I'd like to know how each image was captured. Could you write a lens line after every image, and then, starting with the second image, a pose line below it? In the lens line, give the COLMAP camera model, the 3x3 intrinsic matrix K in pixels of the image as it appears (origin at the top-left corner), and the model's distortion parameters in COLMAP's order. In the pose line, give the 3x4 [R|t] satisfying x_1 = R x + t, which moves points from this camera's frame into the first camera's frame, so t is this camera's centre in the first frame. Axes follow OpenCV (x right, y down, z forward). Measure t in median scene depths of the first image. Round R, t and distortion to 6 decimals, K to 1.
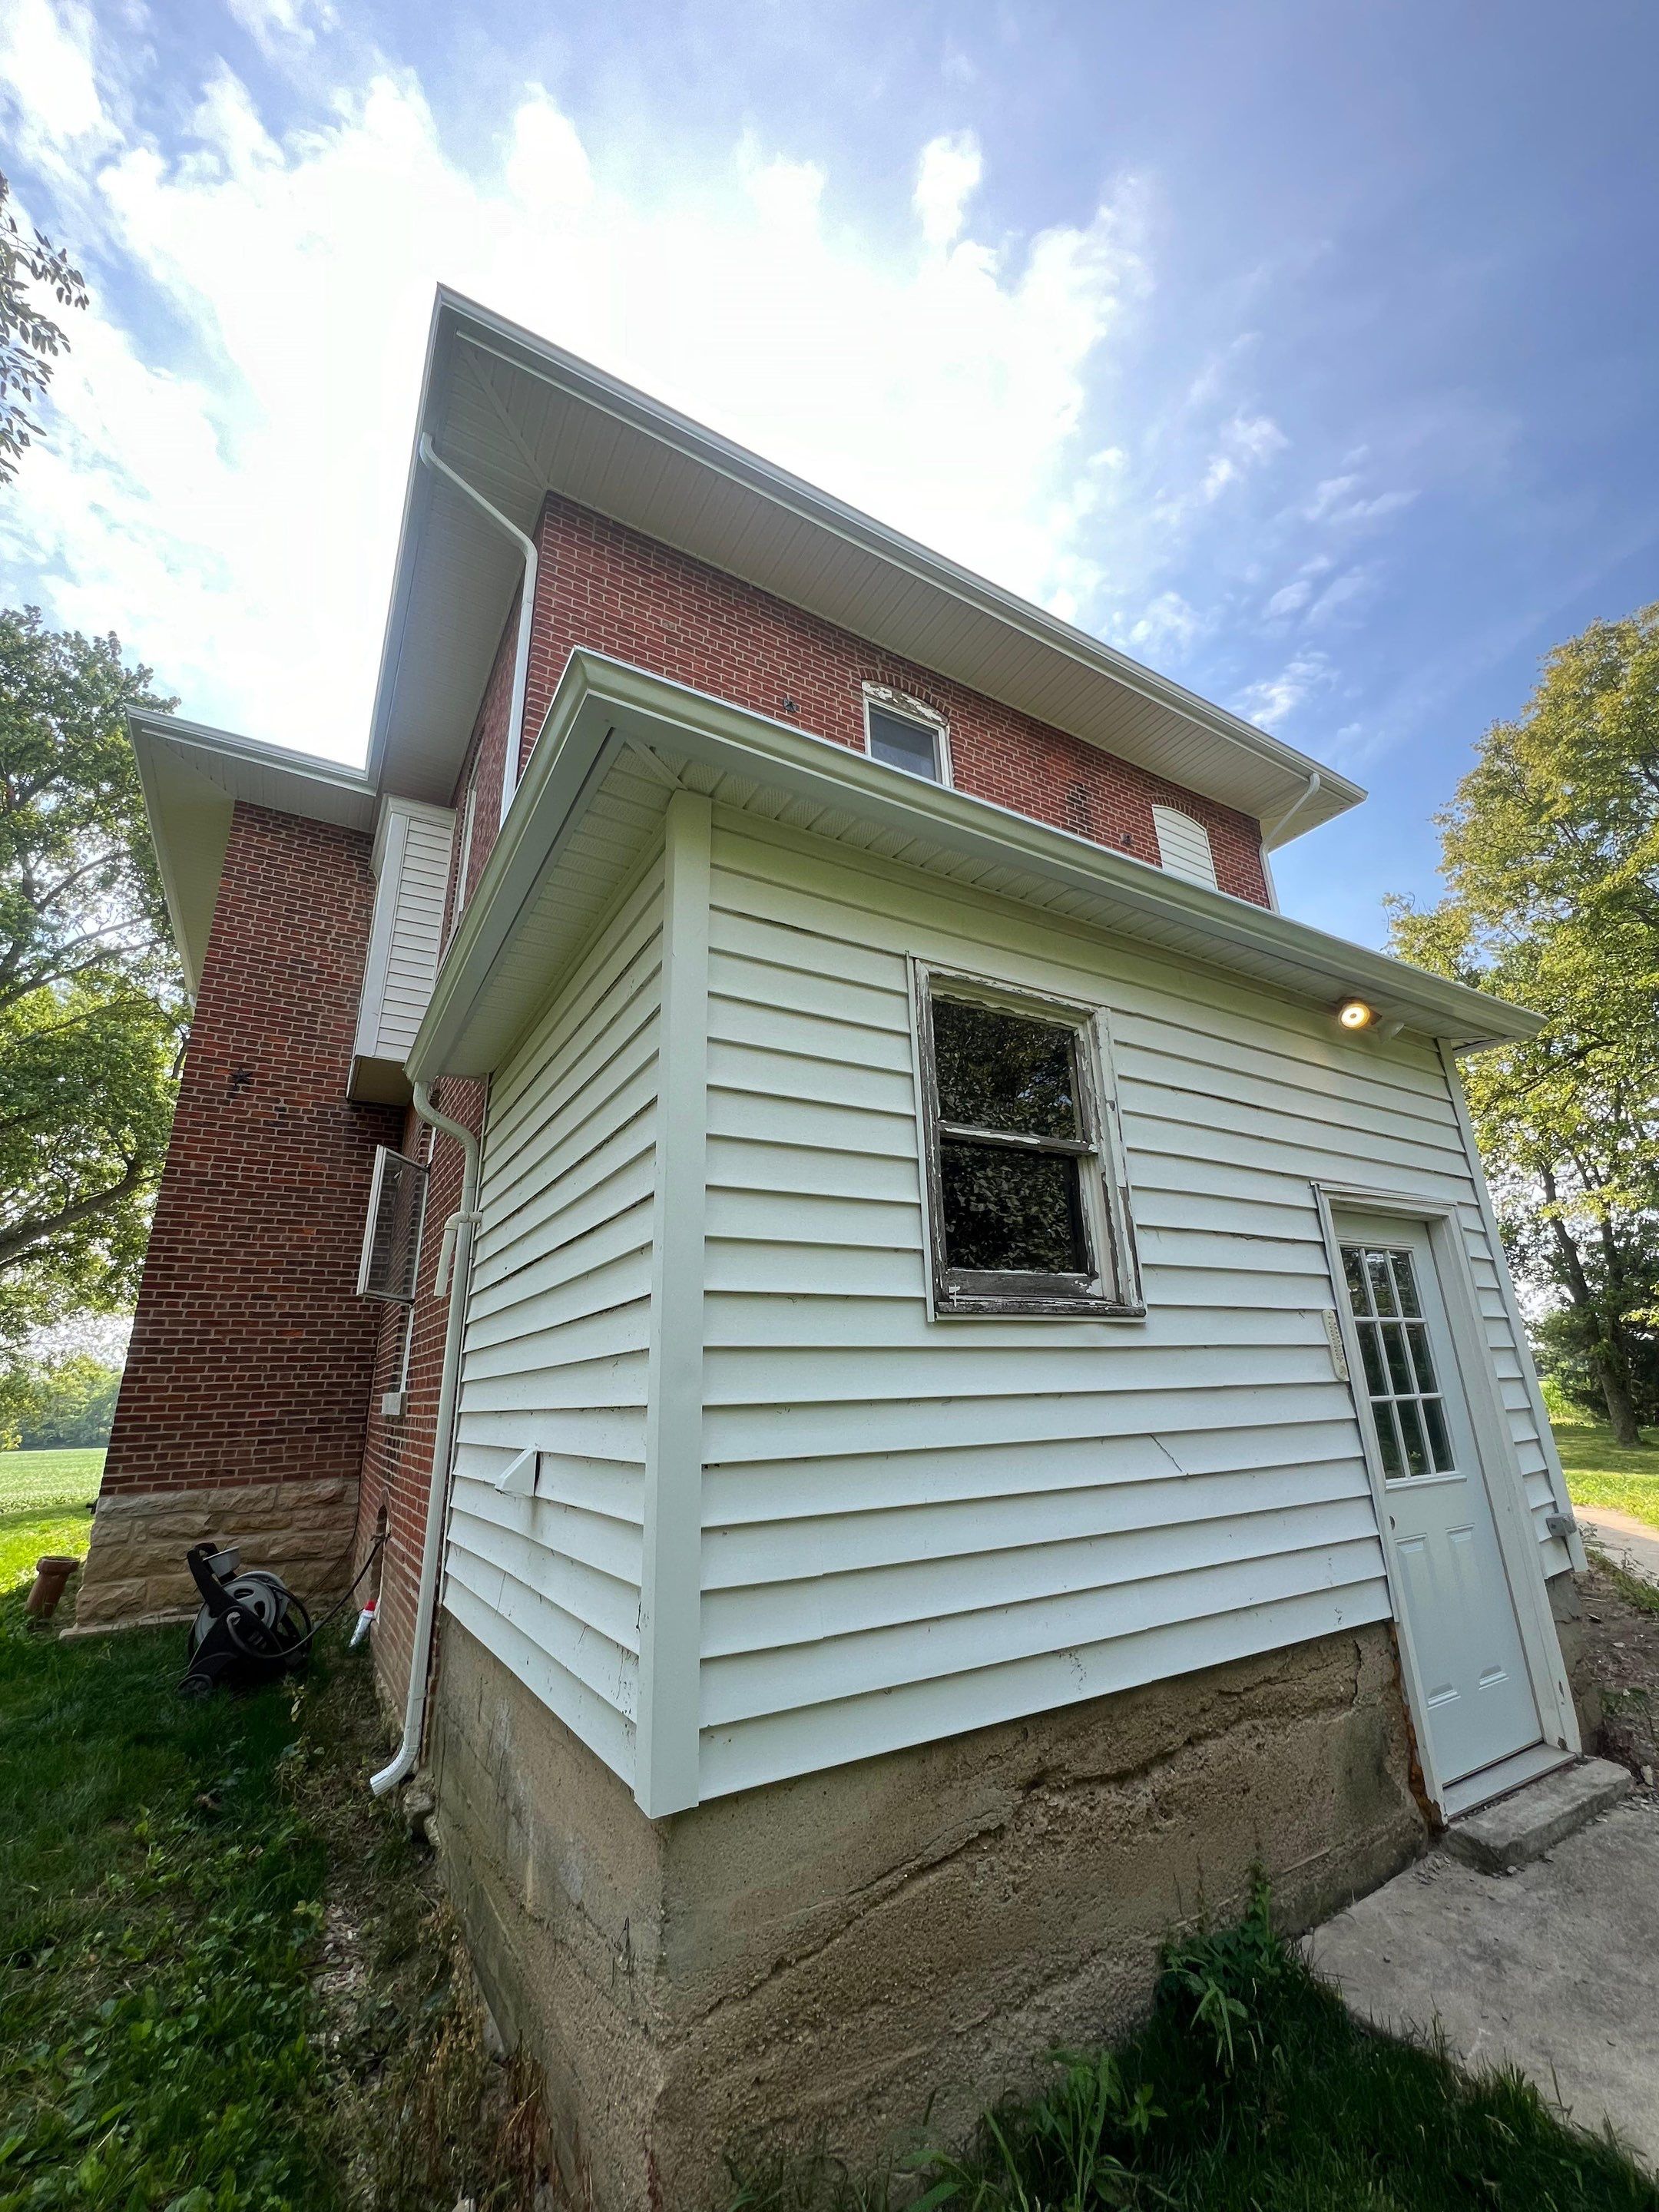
lens RADIAL K [[921.1, 0, 812.3], [0, 921.1, 1114.0], [0, 0, 1]] dist [-0.003338, -0.000393]
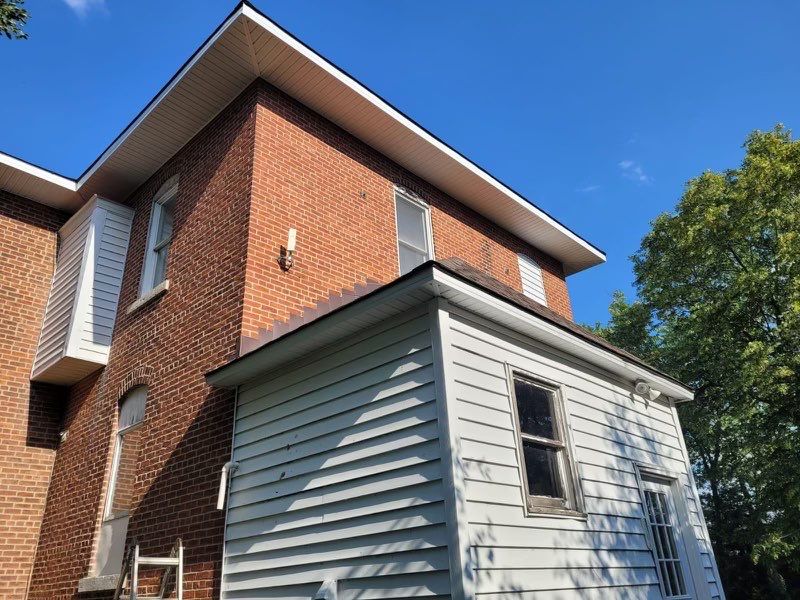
lens RADIAL K [[609.2, 0, 403.2], [0, 609.2, 294.2], [0, 0, 1]] dist [0.053490, -0.046729]
pose [[0.964056, 0.099156, 0.246504, -0.539041], [-0.057223, 0.983468, -0.171804, -0.050248], [-0.259465, 0.151523, 0.953792, -0.488358]]
